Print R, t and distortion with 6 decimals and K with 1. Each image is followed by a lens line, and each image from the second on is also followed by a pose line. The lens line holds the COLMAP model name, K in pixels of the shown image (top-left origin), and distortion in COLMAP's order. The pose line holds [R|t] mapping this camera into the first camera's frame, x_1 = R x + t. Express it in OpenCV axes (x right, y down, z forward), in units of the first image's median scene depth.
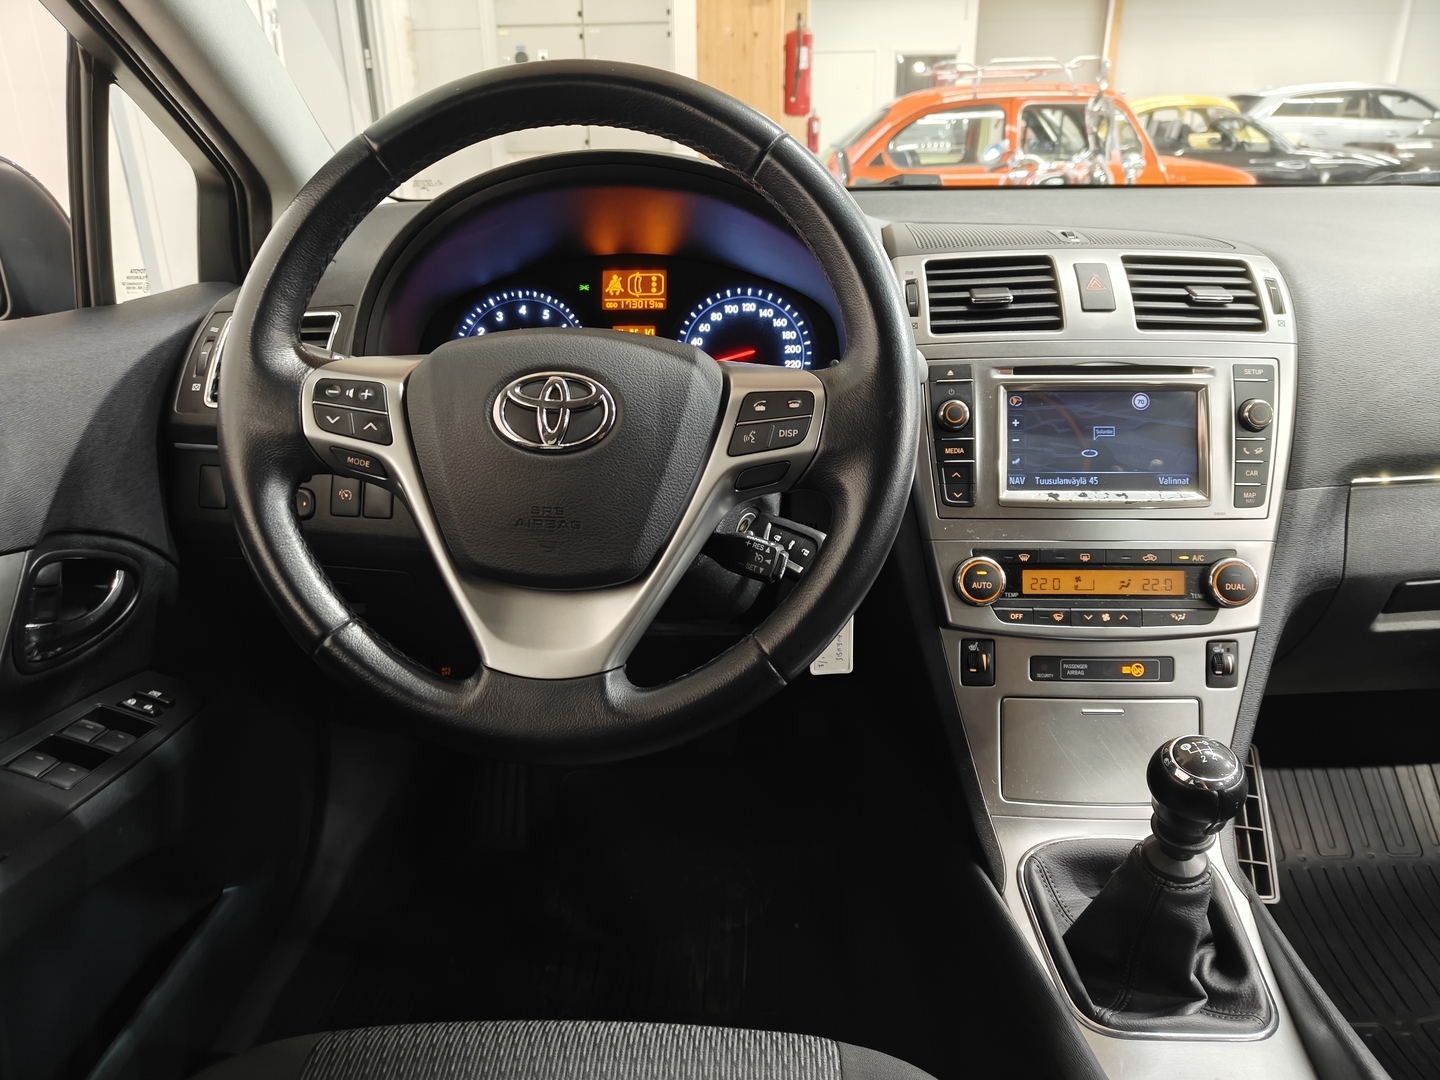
lens RADIAL K [[1011.3, 0, 719.1], [0, 1011.3, 542.1], [0, 0, 1]] dist [0.015330, -0.011894]
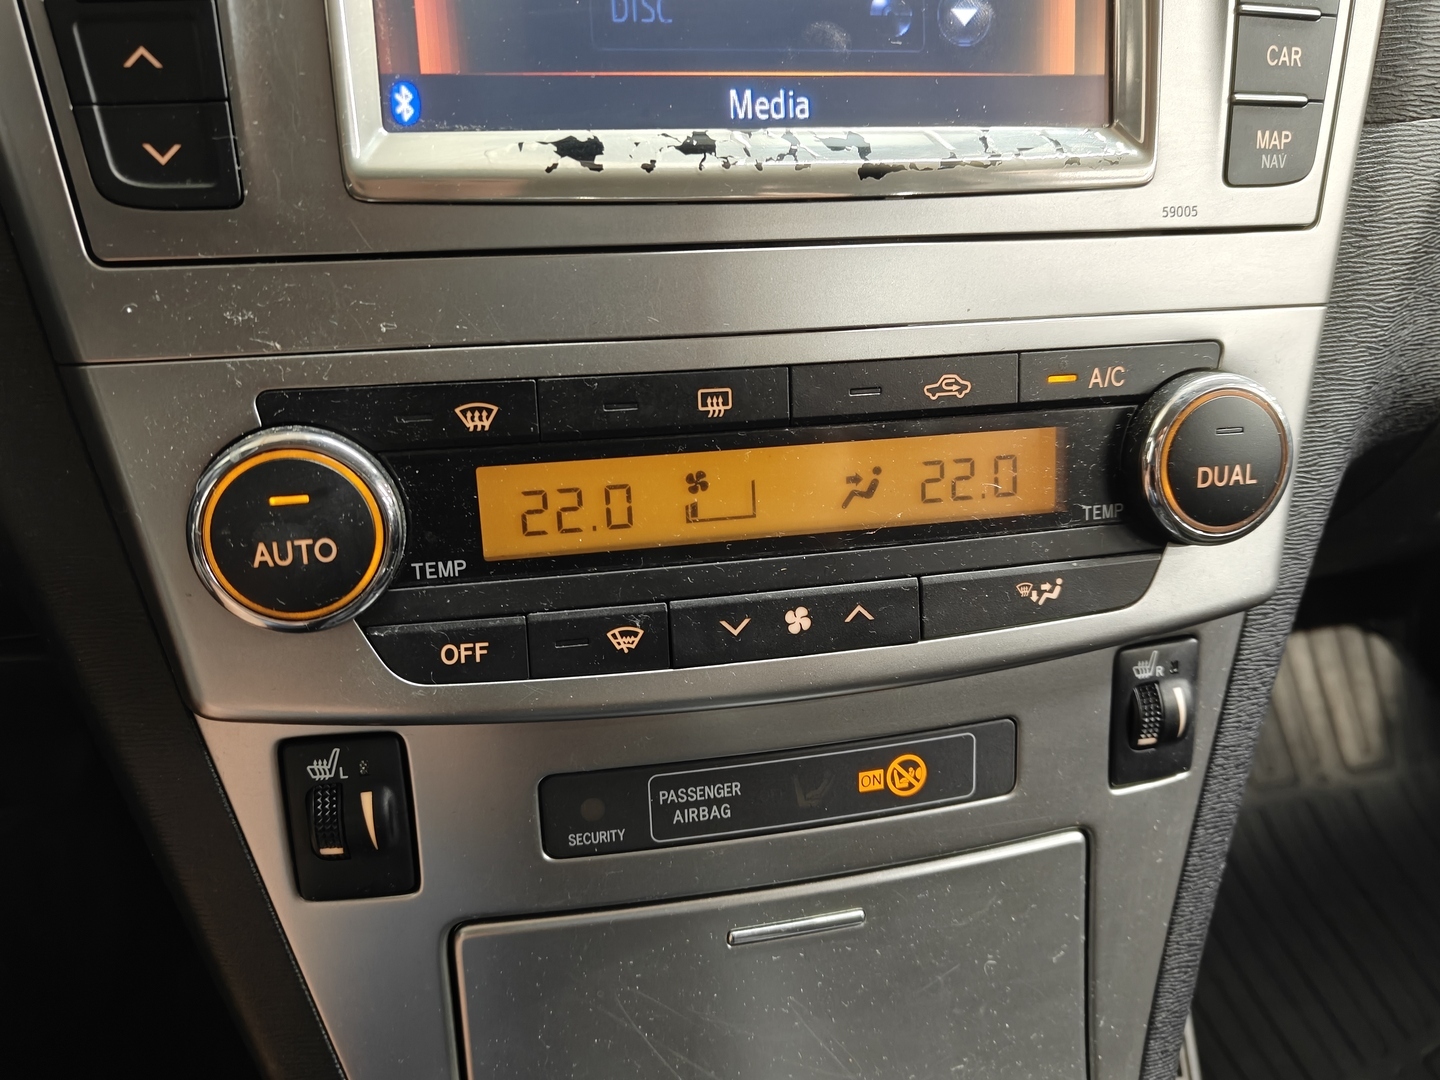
lens RADIAL K [[1108.7, 0, 705.1], [0, 1108.7, 537.6], [0, 0, 1]] dist [-0.008802, -0.007359]
pose [[0.967864, -0.094193, 0.233168, 0.279144], [0.043670, 0.976068, 0.213034, -0.010437], [-0.247654, -0.196006, 0.948815, 0.701156]]
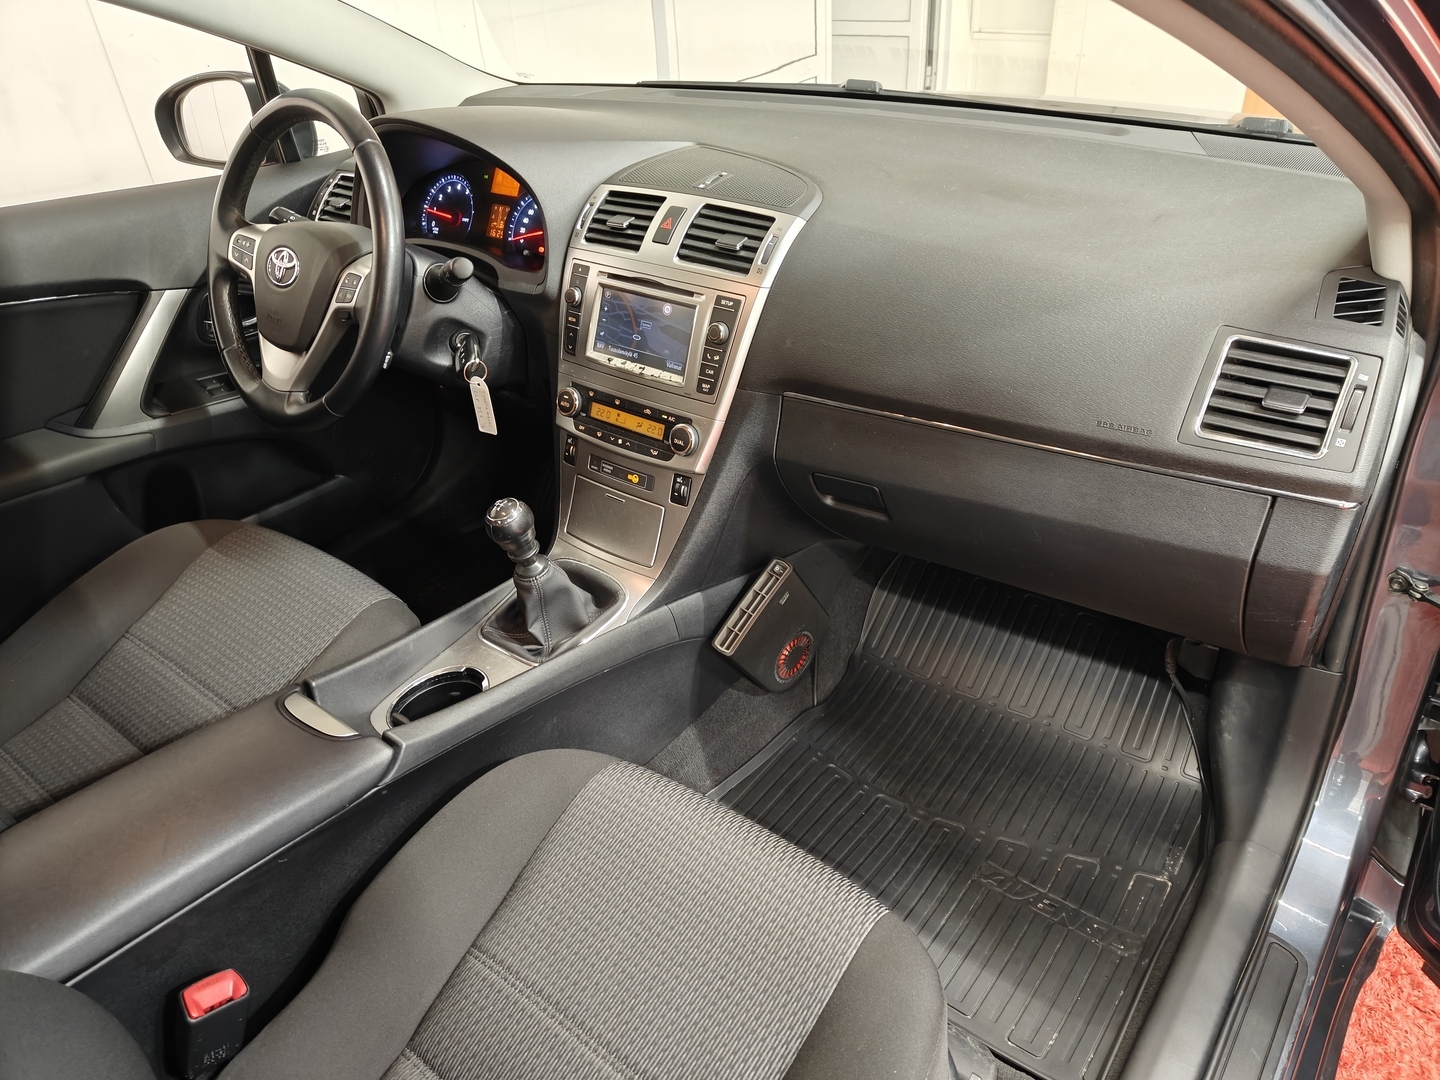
lens RADIAL K [[1011.3, 0, 727.0], [0, 1011.3, 533.0], [0, 0, 1]] dist [0.015330, -0.011894]
pose [[0.806980, 0.290530, -0.514175, 1.322688], [-0.163307, 0.946456, 0.278482, -0.250629], [0.567551, -0.140761, 0.811216, -0.211212]]
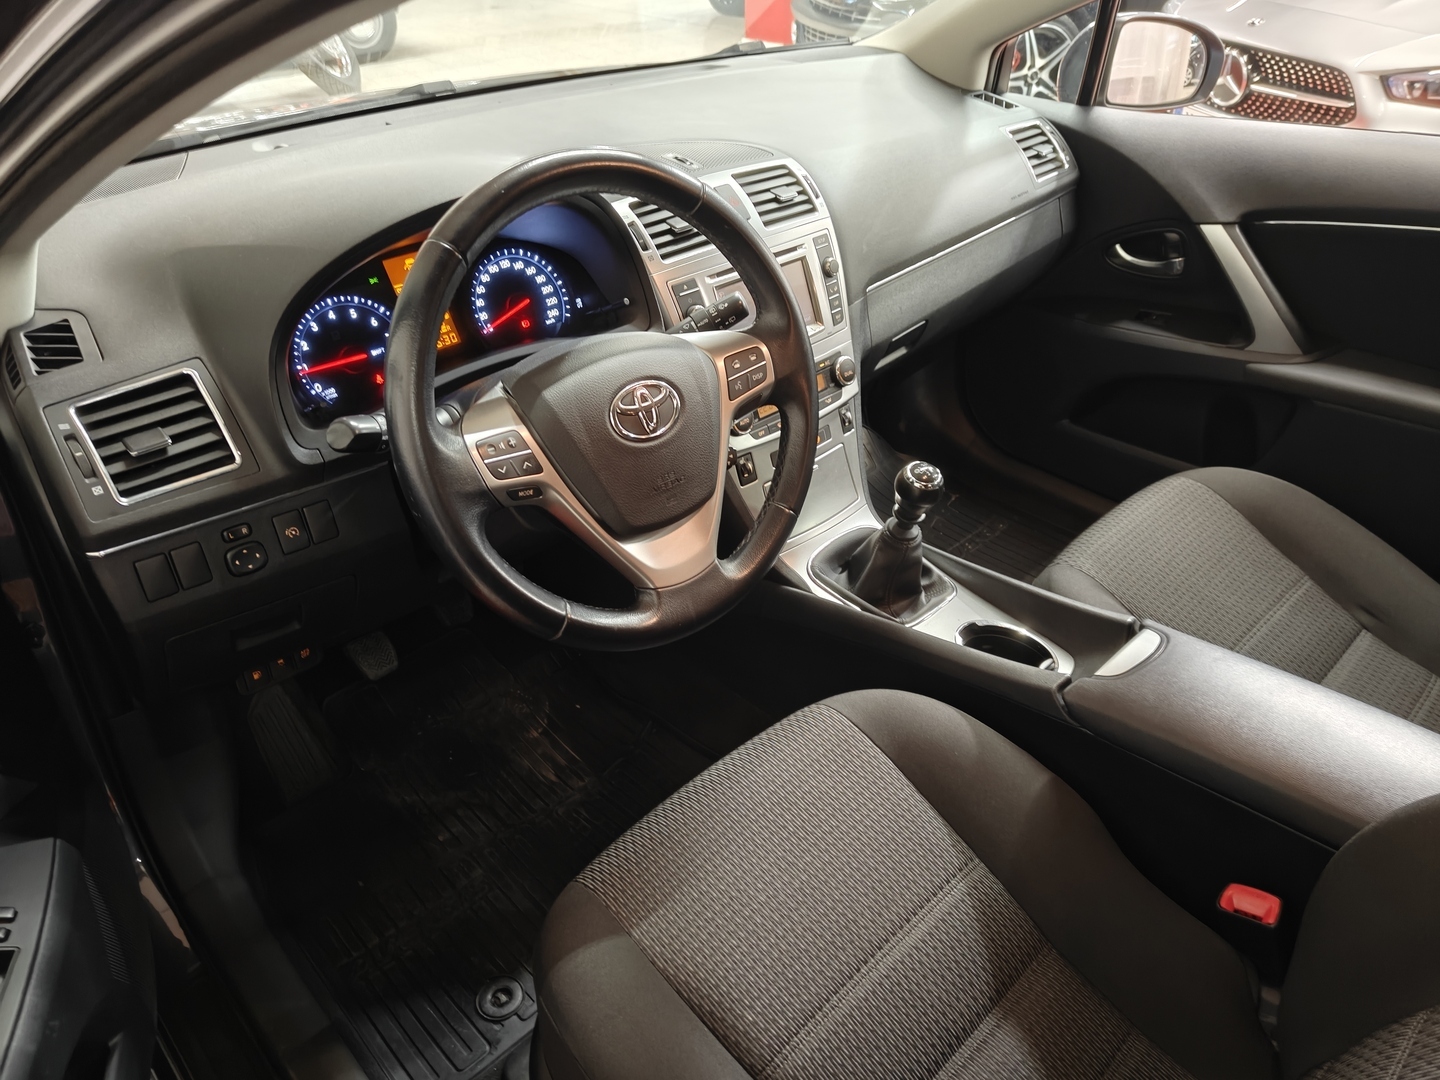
lens RADIAL K [[1011.3, 0, 713.2], [0, 1011.3, 546.4], [0, 0, 1]] dist [0.015330, -0.011894]
pose [[0.695149, -0.401598, 0.596227, -0.727281], [0.252270, 0.912935, 0.320797, -0.274372], [-0.673147, -0.072591, 0.735937, -0.103583]]
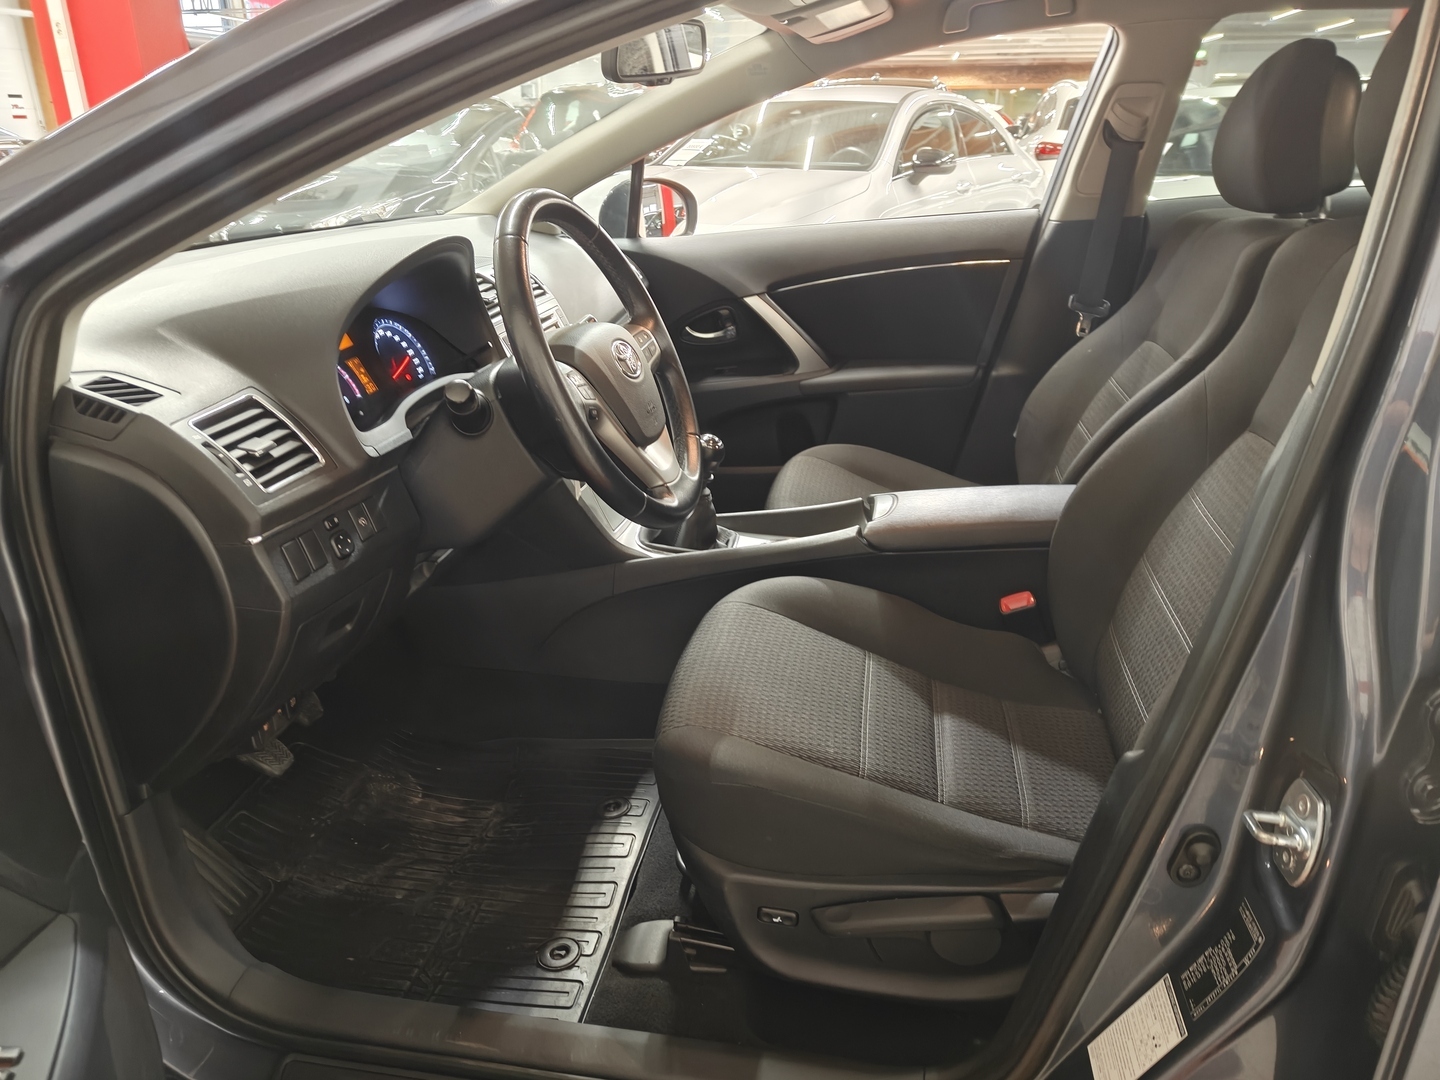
lens RADIAL K [[1011.3, 0, 718.7], [0, 1011.3, 546.2], [0, 0, 1]] dist [0.015330, -0.011894]
pose [[0.127994, -0.365623, 0.921920, -1.517226], [0.368017, 0.880709, 0.298186, -0.237911], [-0.920968, 0.301116, 0.247281, 0.303551]]
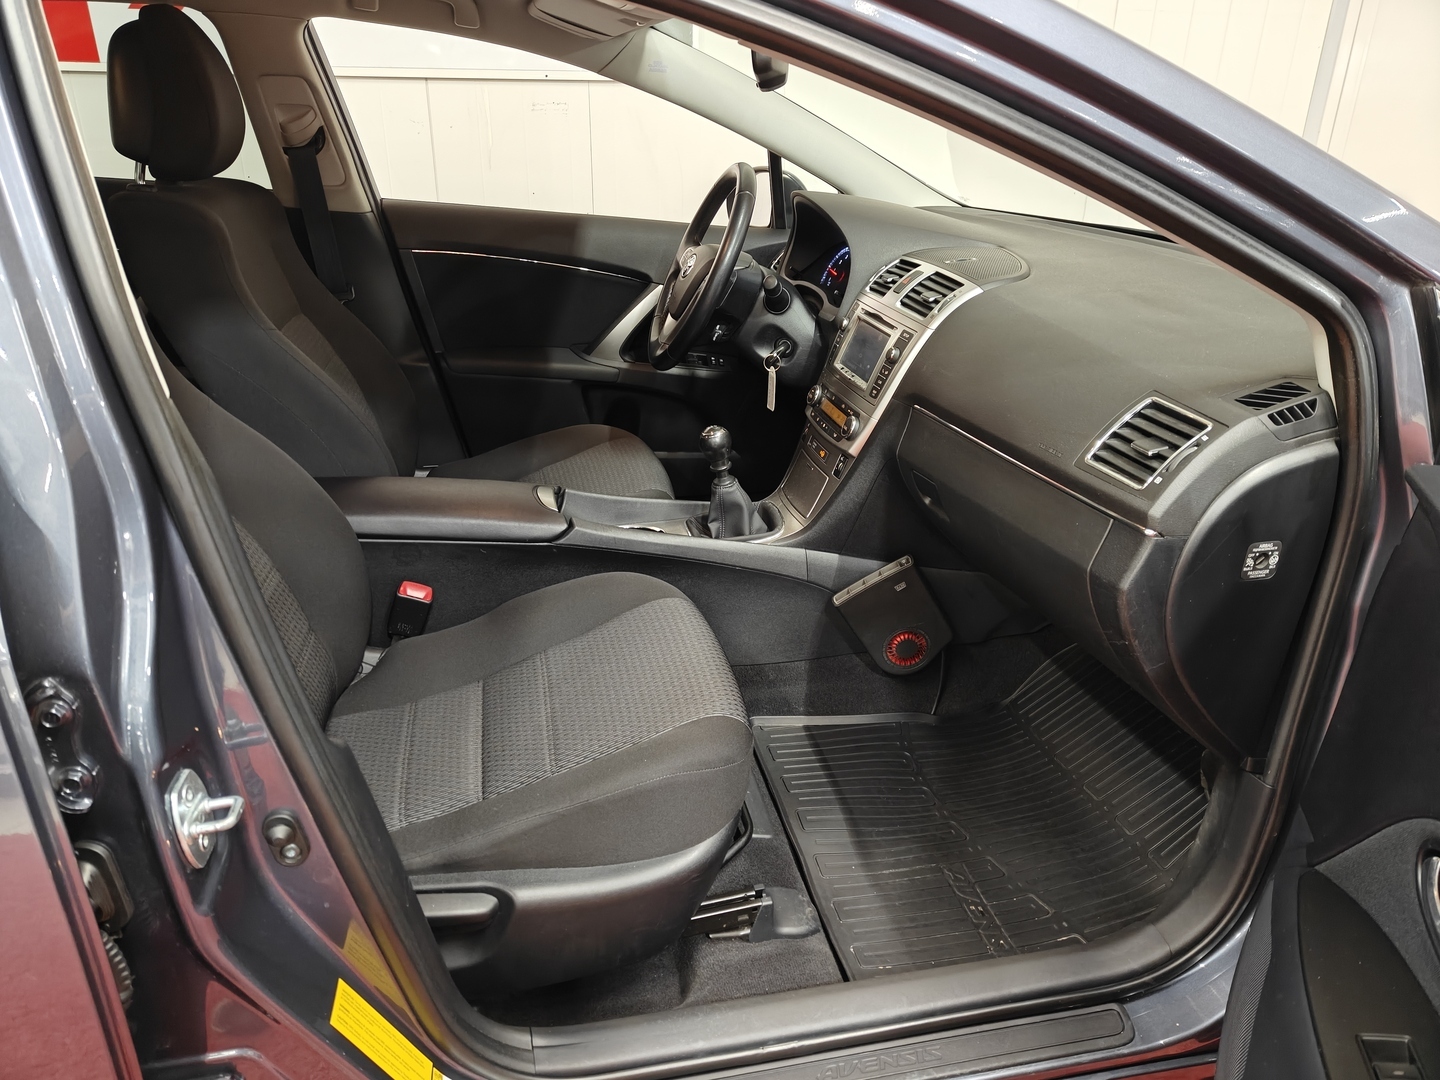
lens RADIAL K [[1011.3, 0, 707.4], [0, 1011.3, 538.3], [0, 0, 1]] dist [0.015330, -0.011894]
pose [[0.233825, 0.398570, -0.886831, 2.240348], [-0.364308, 0.881581, 0.300156, -0.260208], [0.901446, 0.252896, 0.351338, 0.072145]]
